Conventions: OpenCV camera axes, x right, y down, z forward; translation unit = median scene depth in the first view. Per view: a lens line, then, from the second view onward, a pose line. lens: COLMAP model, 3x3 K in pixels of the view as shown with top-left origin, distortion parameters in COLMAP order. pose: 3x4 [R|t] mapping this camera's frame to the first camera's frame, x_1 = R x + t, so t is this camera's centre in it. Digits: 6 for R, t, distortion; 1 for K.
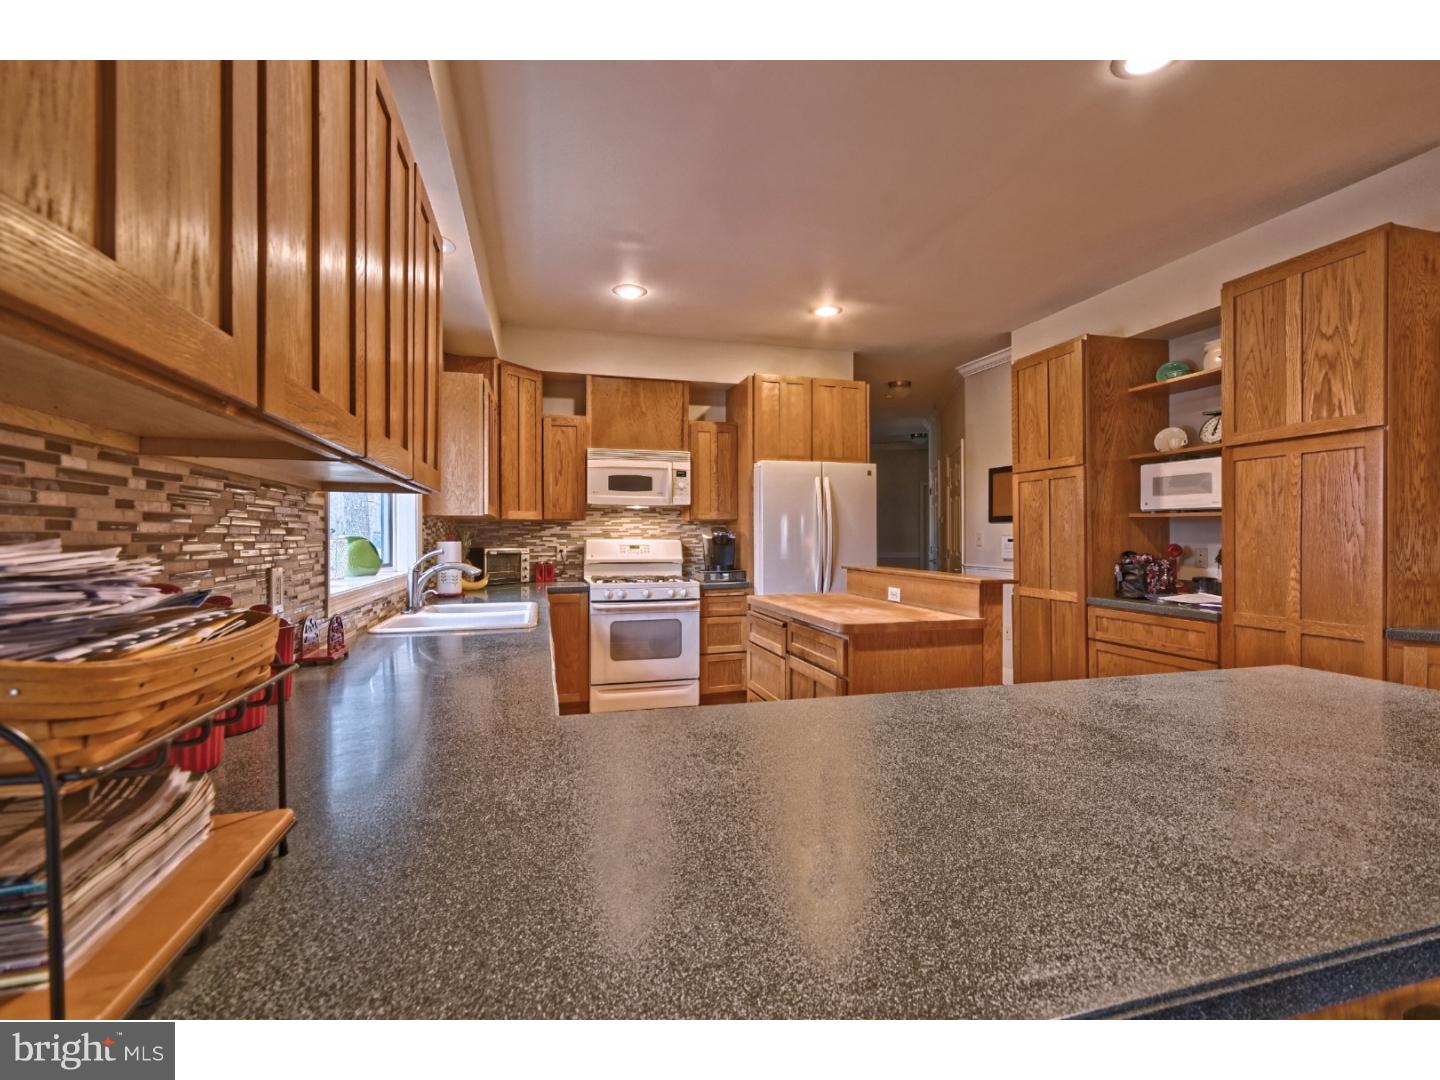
lens RADIAL K [[646.9, 0, 728.4], [0, 646.9, 534.1], [0, 0, 1]] dist [0.003887, 0.000356]
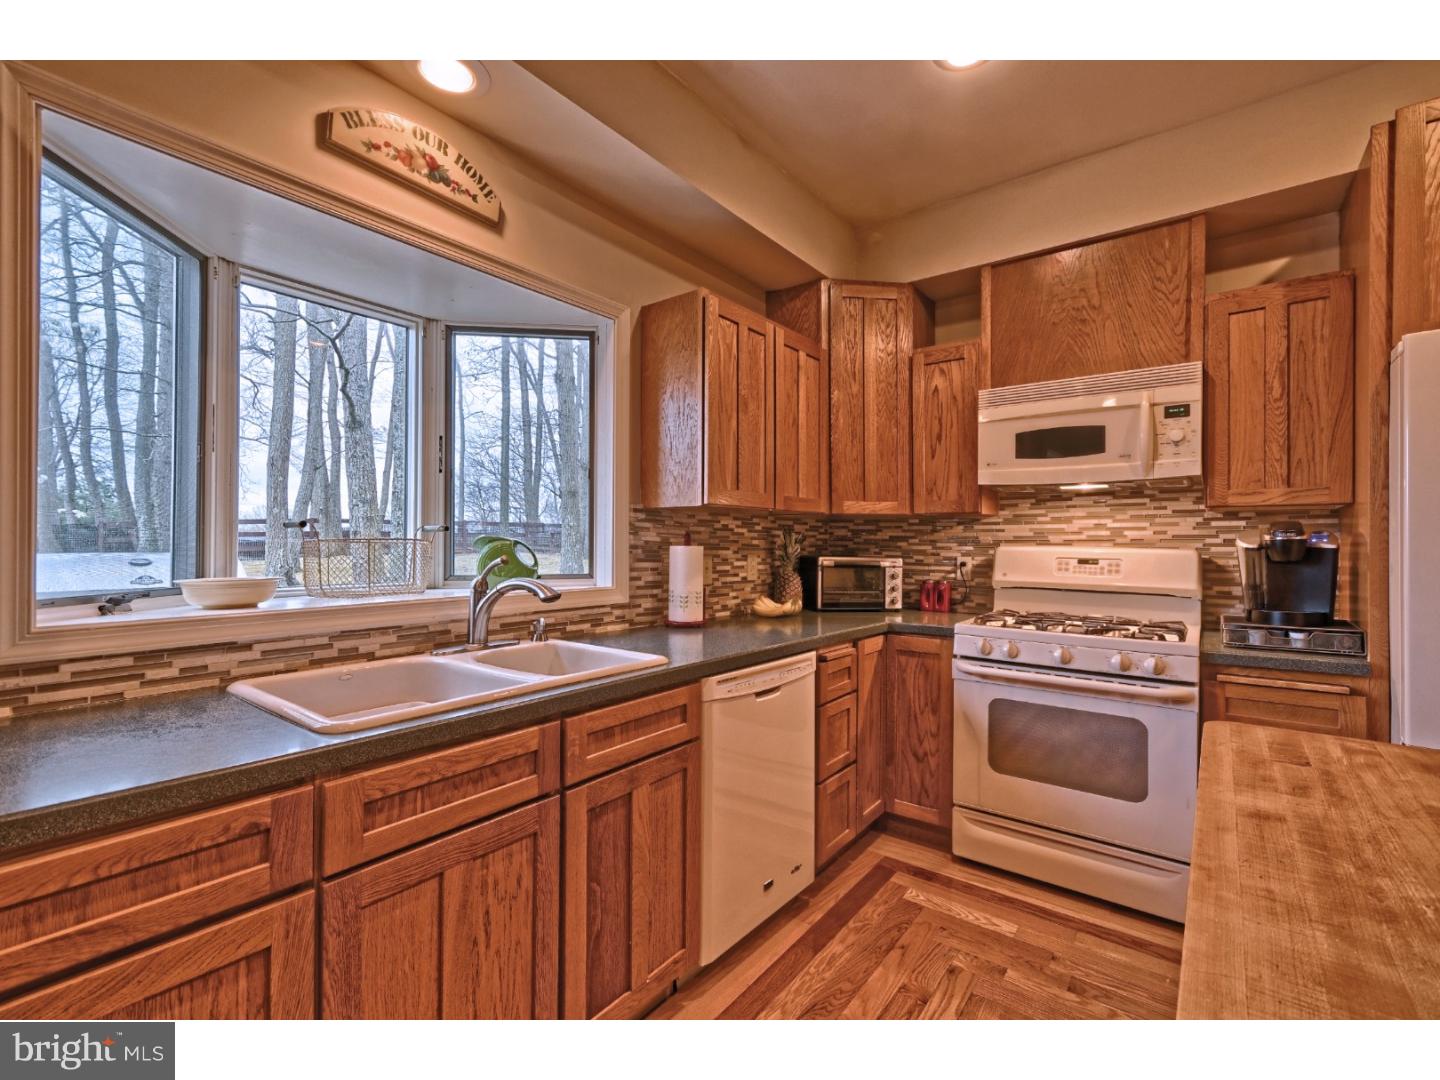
lens RADIAL K [[646.9, 0, 728.4], [0, 646.9, 534.1], [0, 0, 1]] dist [0.003887, 0.000356]
pose [[0.596134, -0.002898, -0.802880, 0.114042], [-0.005303, 0.999957, -0.007546, 0.002651], [0.802868, 0.008756, 0.596093, 0.457202]]
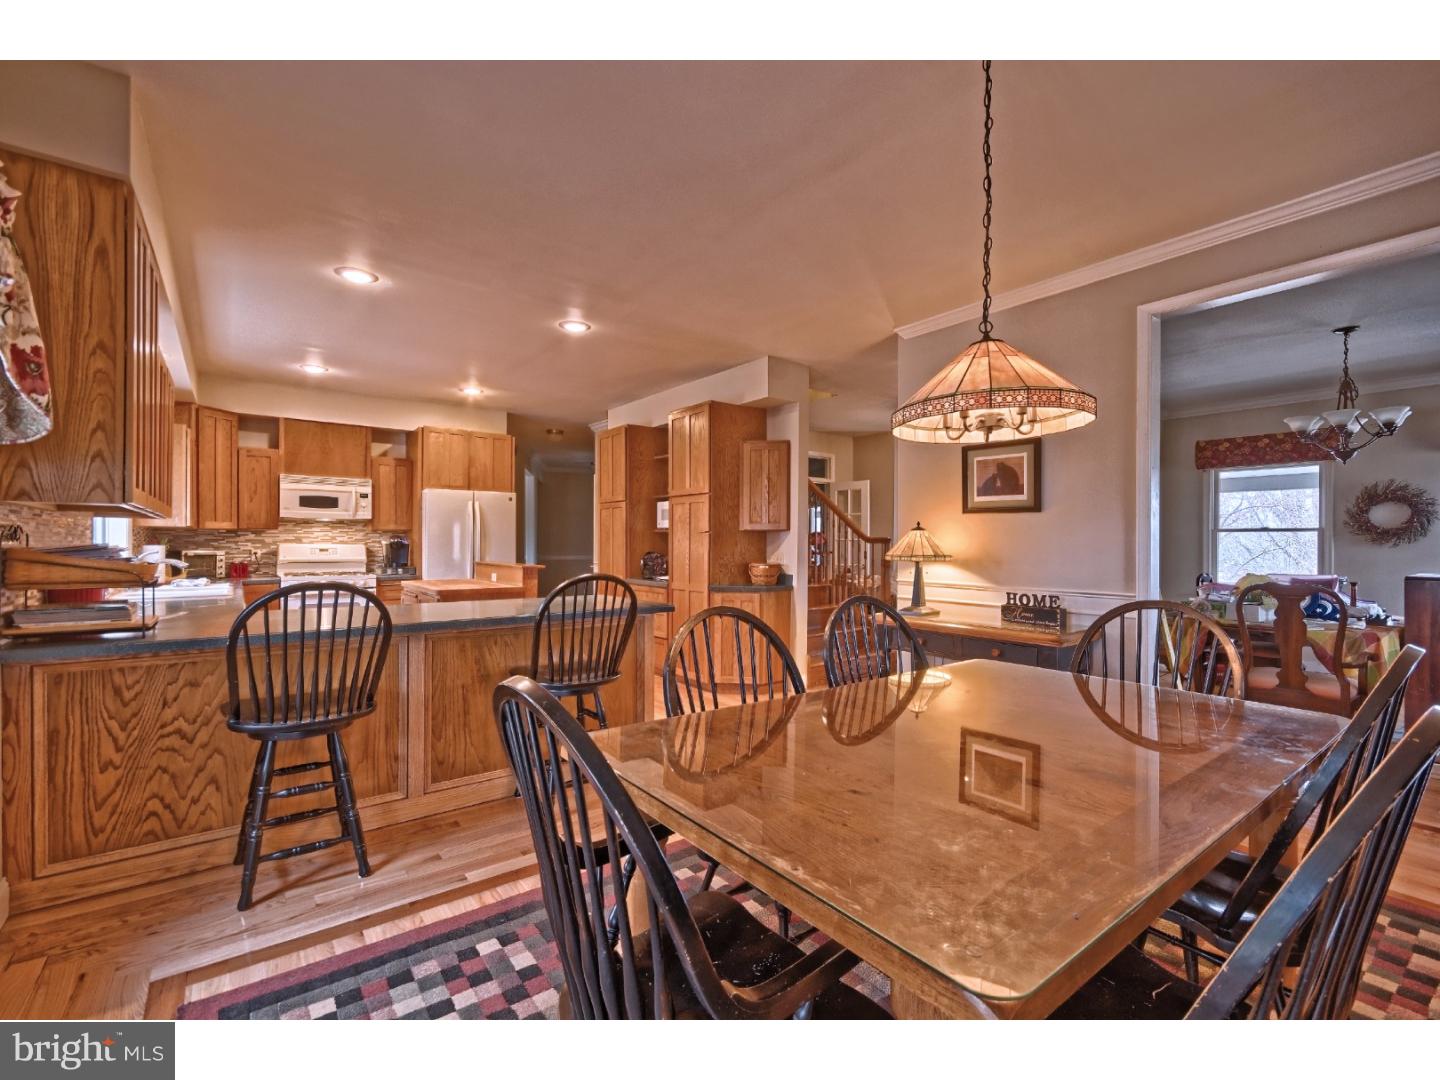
lens RADIAL K [[624.1, 0, 720.0], [0, 624.1, 540.0], [0, 0, 1]] dist [0.008932, 0.000128]
pose [[0.930479, 0.005240, 0.366308, 0.142345], [-0.004549, 0.999986, -0.002751, -0.000615], [-0.366317, 0.000893, 0.930490, -0.491327]]
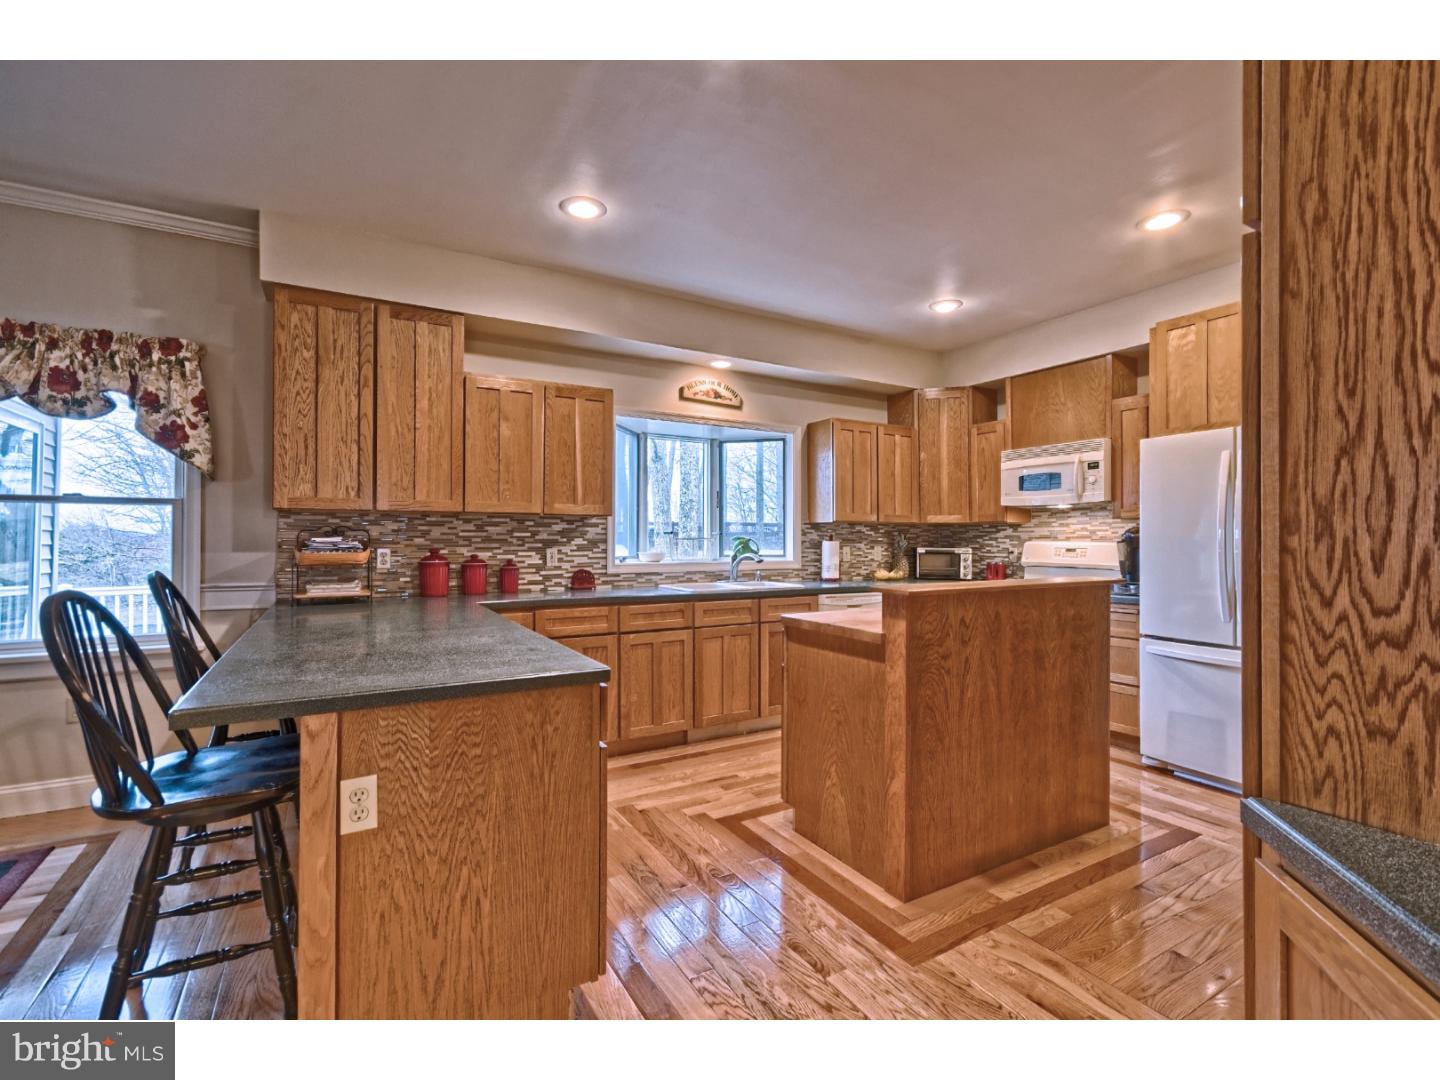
lens RADIAL K [[646.9, 0, 728.4], [0, 646.9, 534.1], [0, 0, 1]] dist [0.003887, 0.000356]
pose [[0.249790, -0.003593, -0.968293, 0.641515], [-0.000064, 0.999993, -0.003727, 0.001037], [0.968300, 0.000993, 0.249788, 0.321092]]
